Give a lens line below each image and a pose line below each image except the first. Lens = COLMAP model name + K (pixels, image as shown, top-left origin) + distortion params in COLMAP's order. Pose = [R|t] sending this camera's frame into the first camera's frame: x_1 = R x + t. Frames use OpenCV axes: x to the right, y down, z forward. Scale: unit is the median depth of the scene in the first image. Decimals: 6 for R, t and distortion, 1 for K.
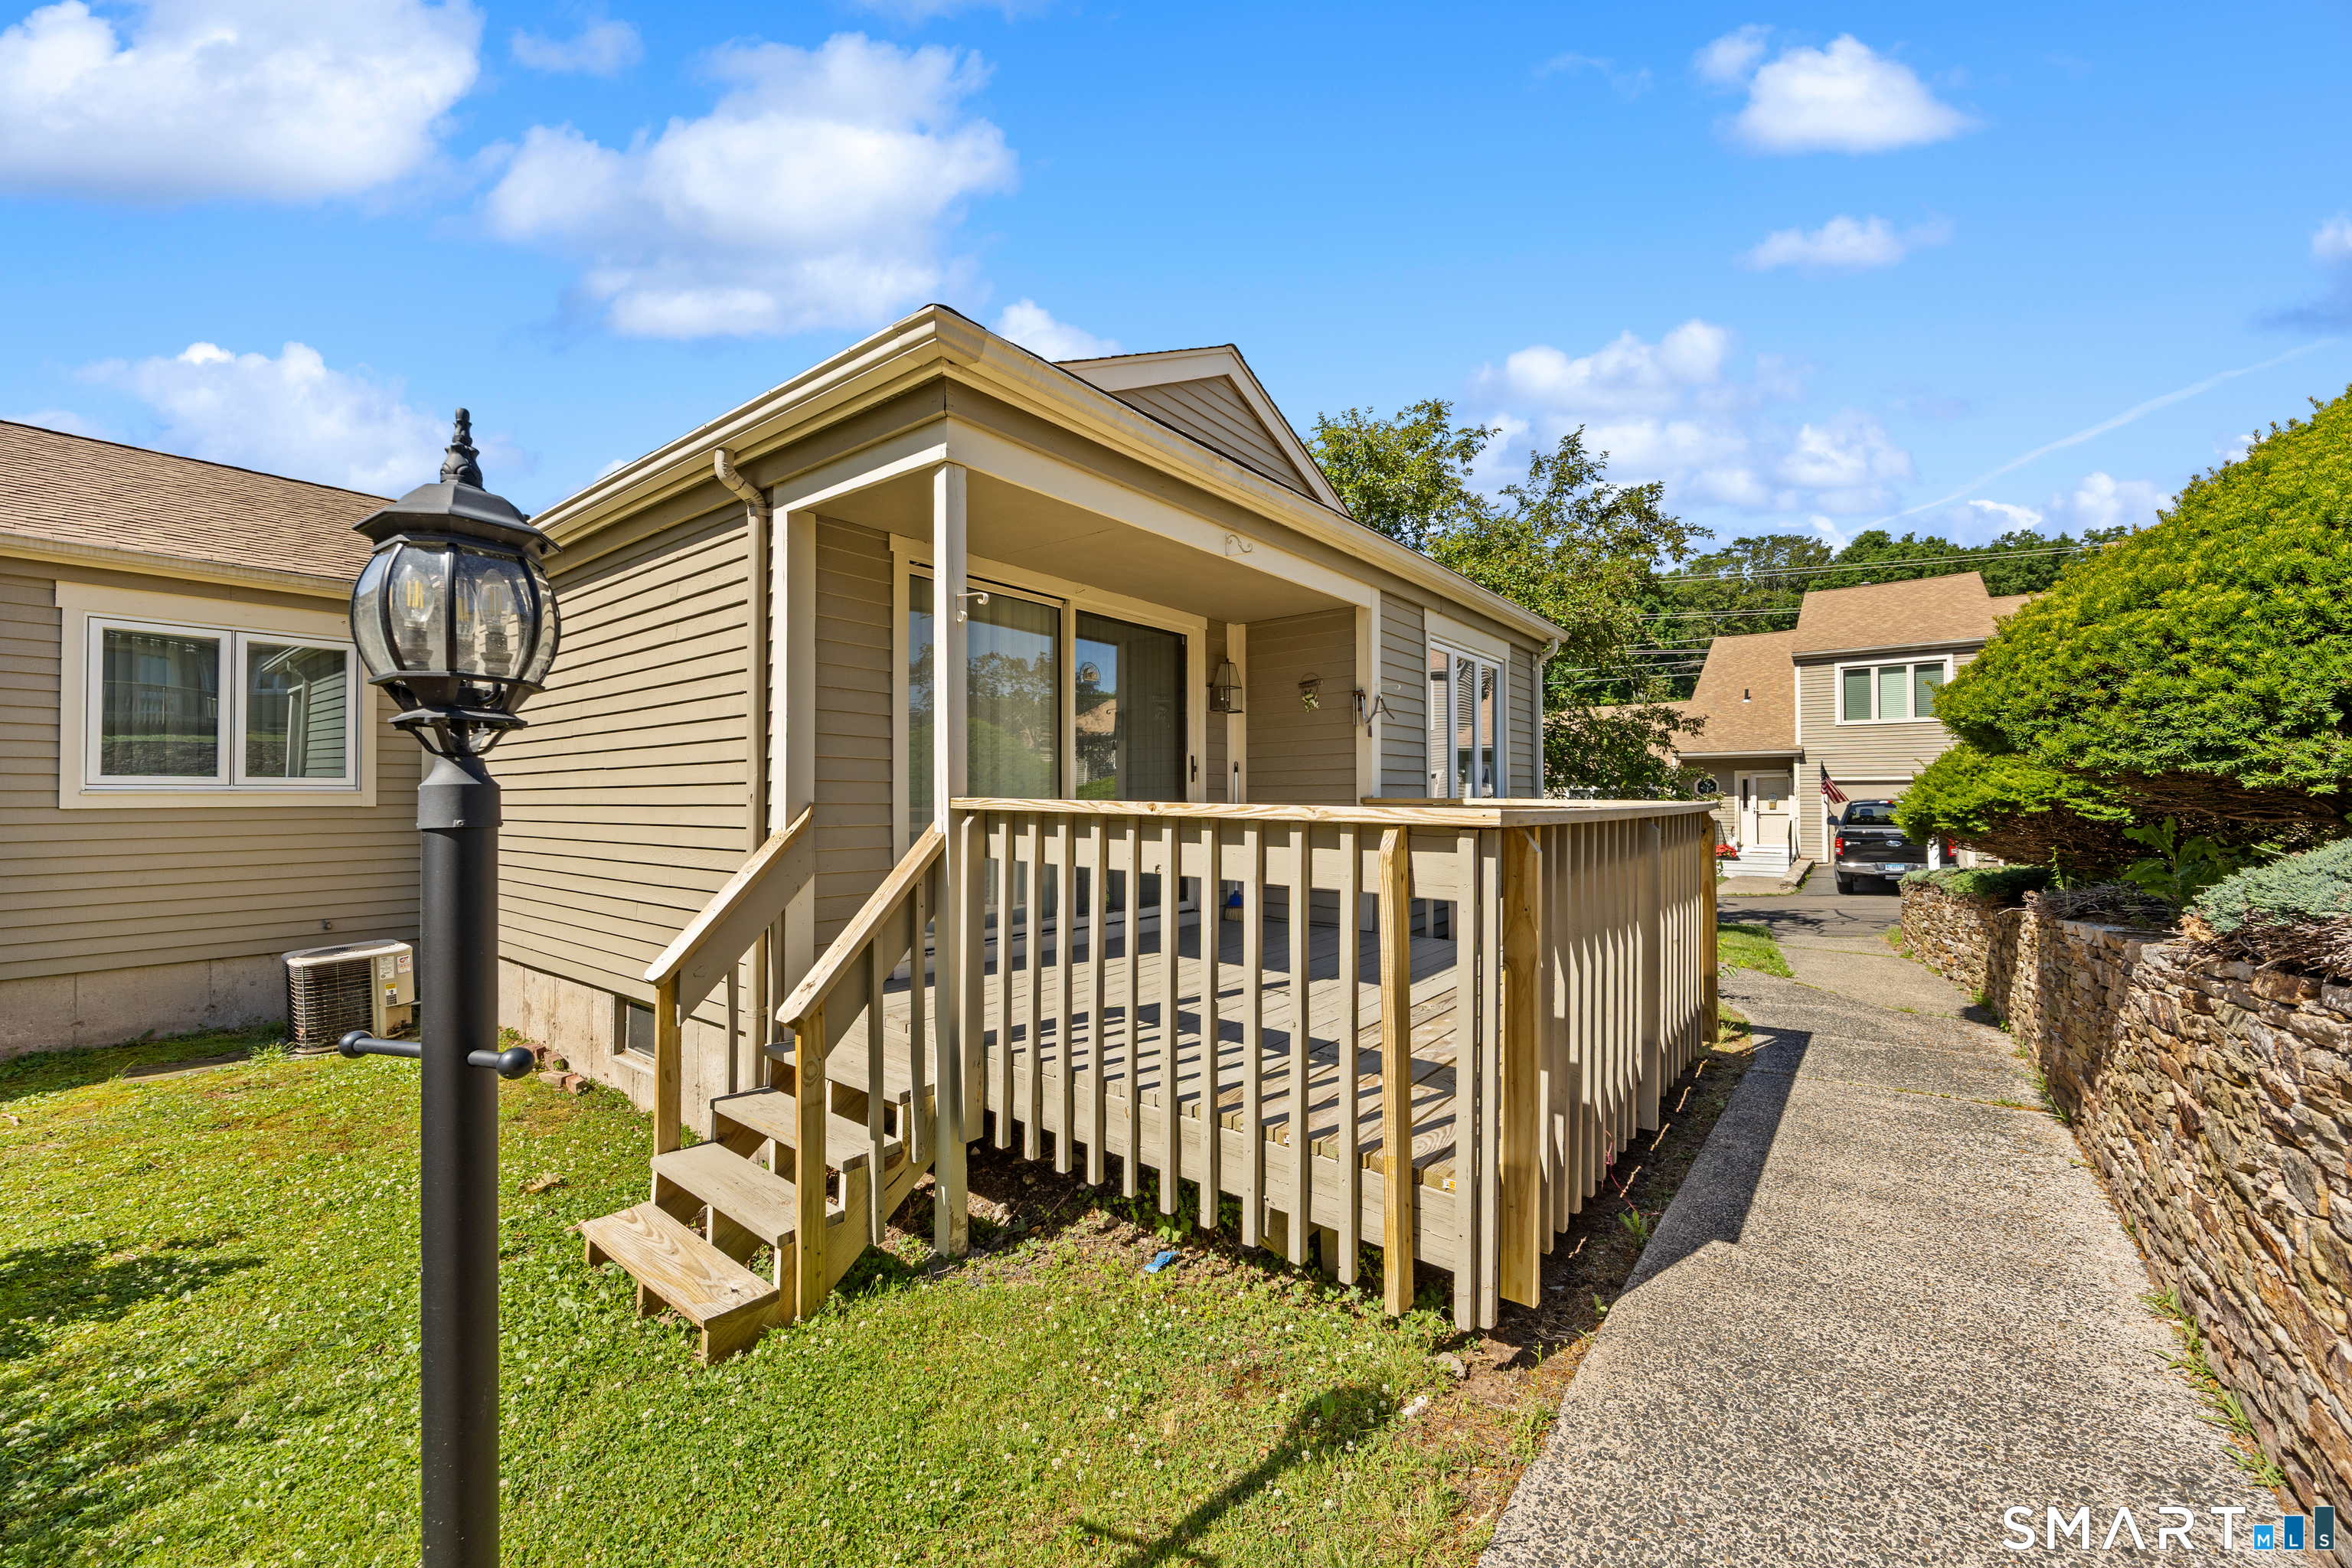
lens RADIAL K [[931.9, 0, 1196.3], [0, 931.9, 773.6], [0, 0, 1]] dist [0.002473, -0.000081]
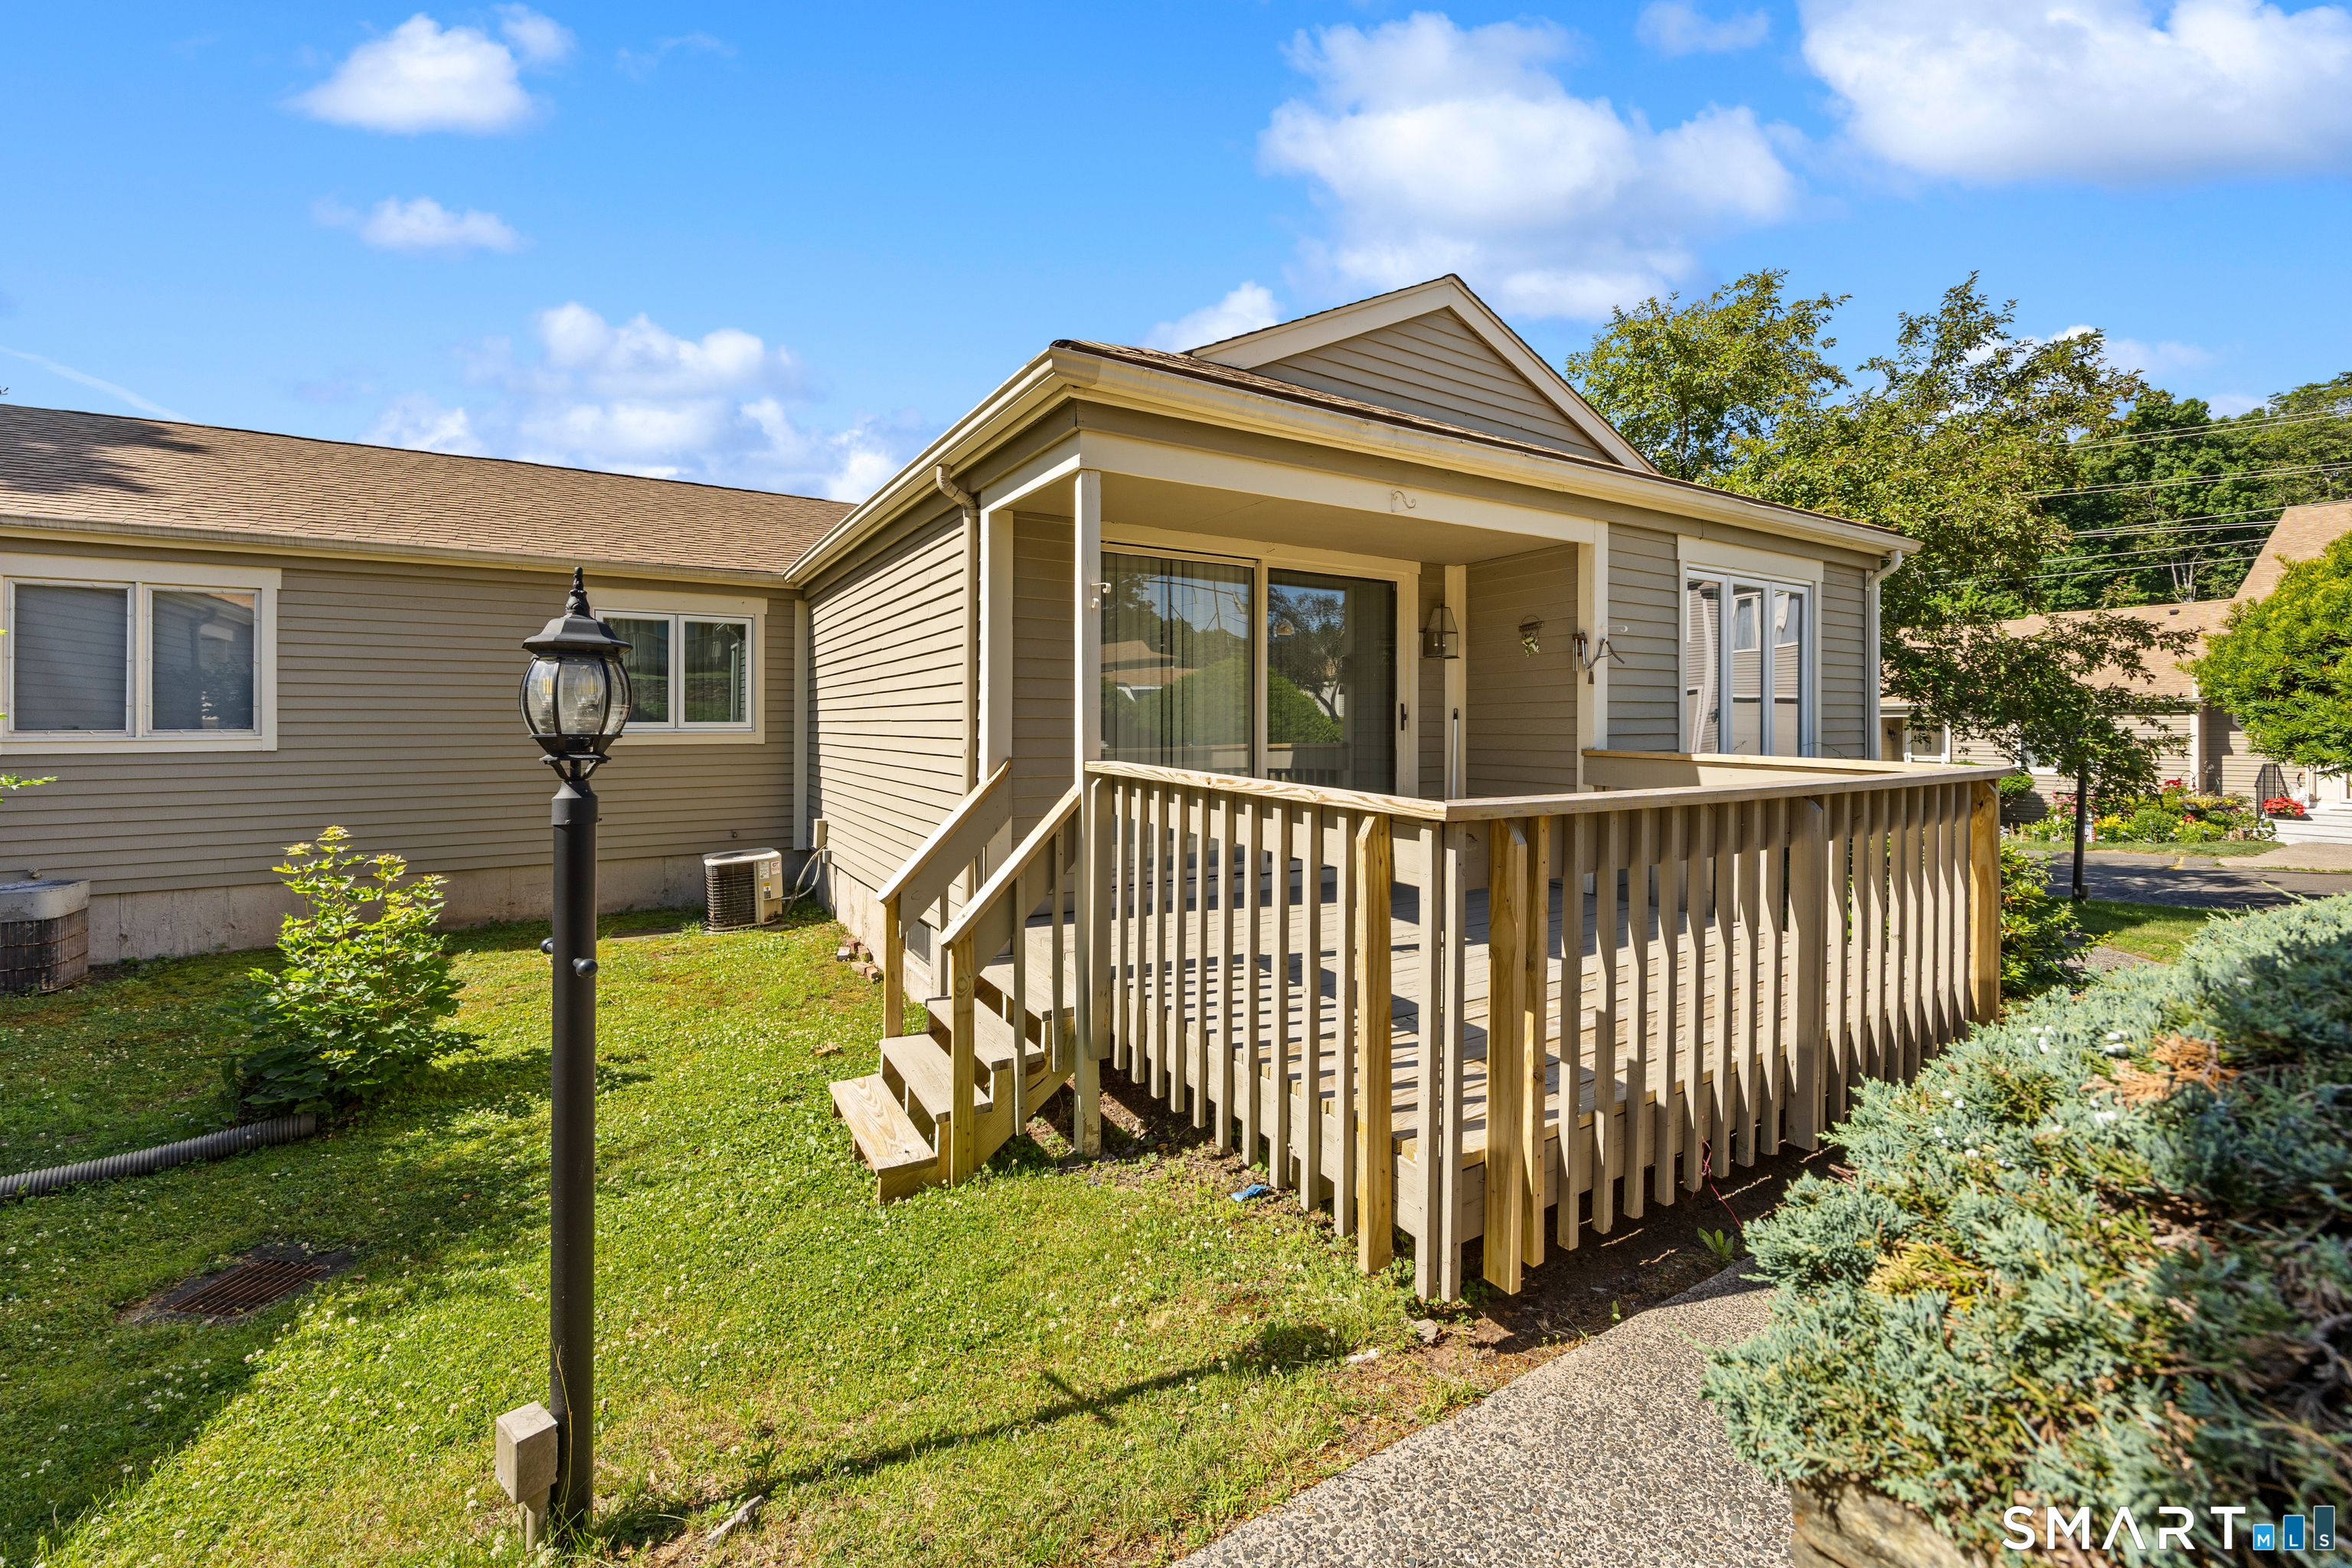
lens RADIAL K [[931.9, 0, 1136.9], [0, 931.9, 713.1], [0, 0, 1]] dist [0.002473, -0.000081]
pose [[0.932100, -0.002588, -0.362191, 0.164309], [0.005666, 0.999956, 0.007437, -0.031912], [0.362156, -0.008985, 0.932074, -0.040388]]
